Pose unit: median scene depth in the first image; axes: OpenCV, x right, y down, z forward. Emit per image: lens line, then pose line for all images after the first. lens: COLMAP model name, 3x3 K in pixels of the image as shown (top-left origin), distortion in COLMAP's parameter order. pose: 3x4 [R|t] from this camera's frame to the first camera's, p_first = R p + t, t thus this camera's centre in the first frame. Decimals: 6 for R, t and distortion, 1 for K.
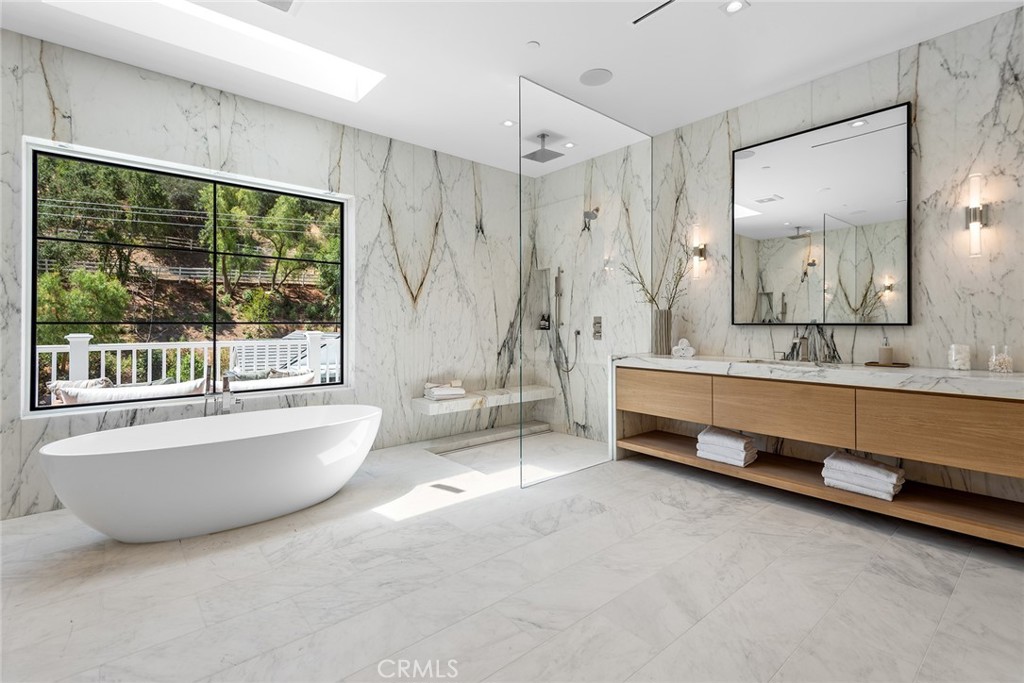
lens RADIAL K [[468.8, 0, 531.2], [0, 468.8, 320.0], [0, 0, 1]] dist [0.018097, -0.004297]
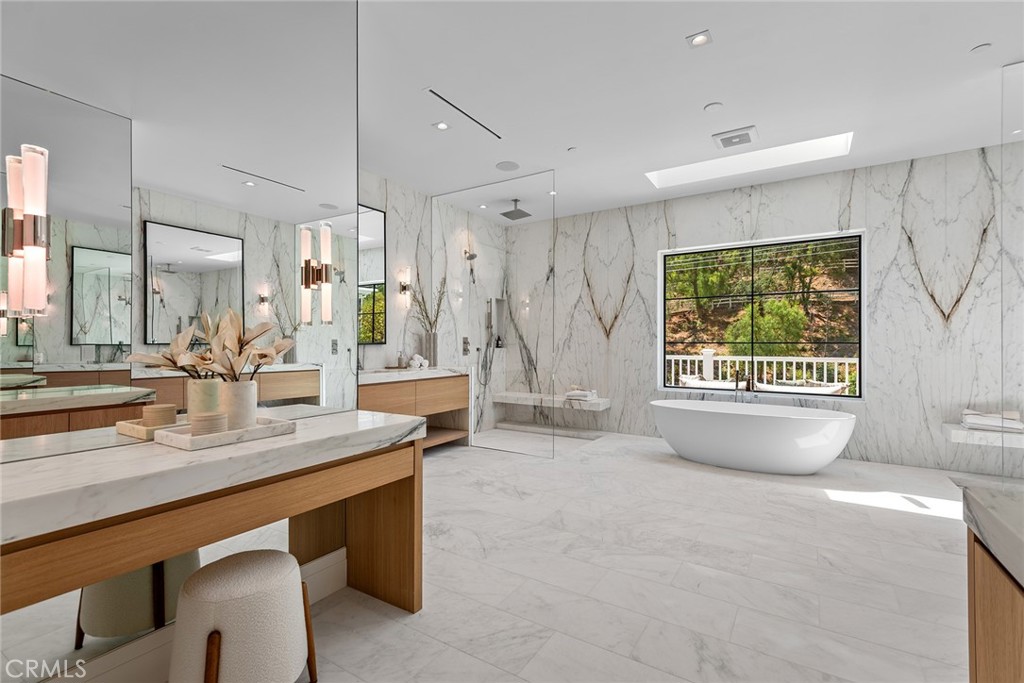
lens RADIAL K [[468.8, 0, 510.7], [0, 468.8, 341.9], [0, 0, 1]] dist [0.018097, -0.004297]
pose [[0.281440, -0.000035, -0.959579, 0.426678], [0.006289, 0.999979, 0.001808, -0.003170], [0.959558, -0.006543, 0.281435, -0.109319]]
